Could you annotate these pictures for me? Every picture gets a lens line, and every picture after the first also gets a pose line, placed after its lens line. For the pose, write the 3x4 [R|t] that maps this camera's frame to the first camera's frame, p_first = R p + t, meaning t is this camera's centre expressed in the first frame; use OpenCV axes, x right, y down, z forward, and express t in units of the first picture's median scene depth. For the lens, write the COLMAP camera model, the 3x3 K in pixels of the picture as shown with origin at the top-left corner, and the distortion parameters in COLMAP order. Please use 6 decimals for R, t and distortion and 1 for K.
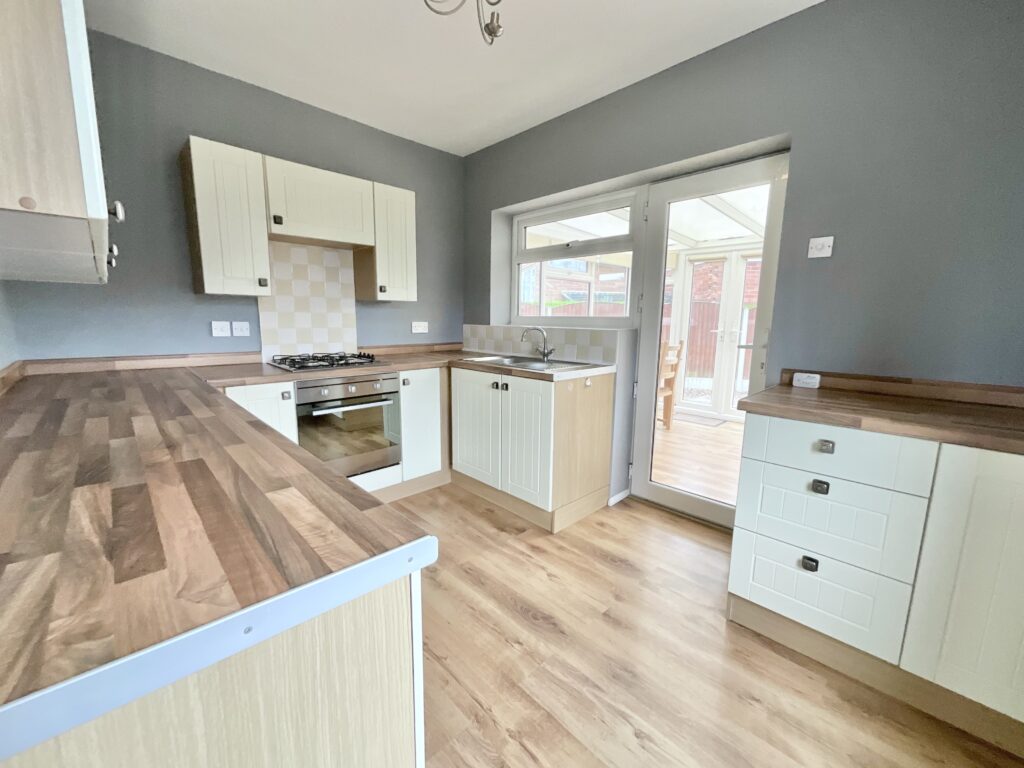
lens RADIAL K [[413.2, 0, 511.8], [0, 413.2, 386.1], [0, 0, 1]] dist [-0.000677, 0.000138]
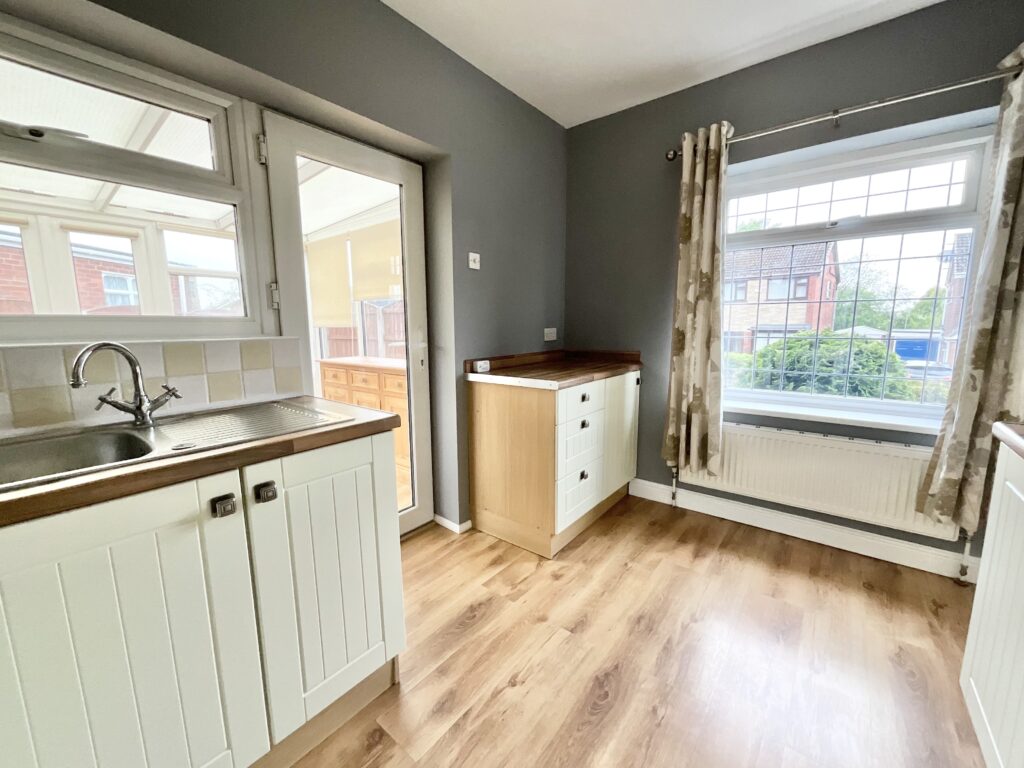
lens RADIAL K [[413.2, 0, 511.8], [0, 413.2, 386.1], [0, 0, 1]] dist [-0.000677, 0.000138]
pose [[-0.123128, -0.161481, 0.979165, -0.556009], [0.169670, 0.968719, 0.181094, -0.171540], [-0.977779, 0.188433, -0.091878, 1.055509]]
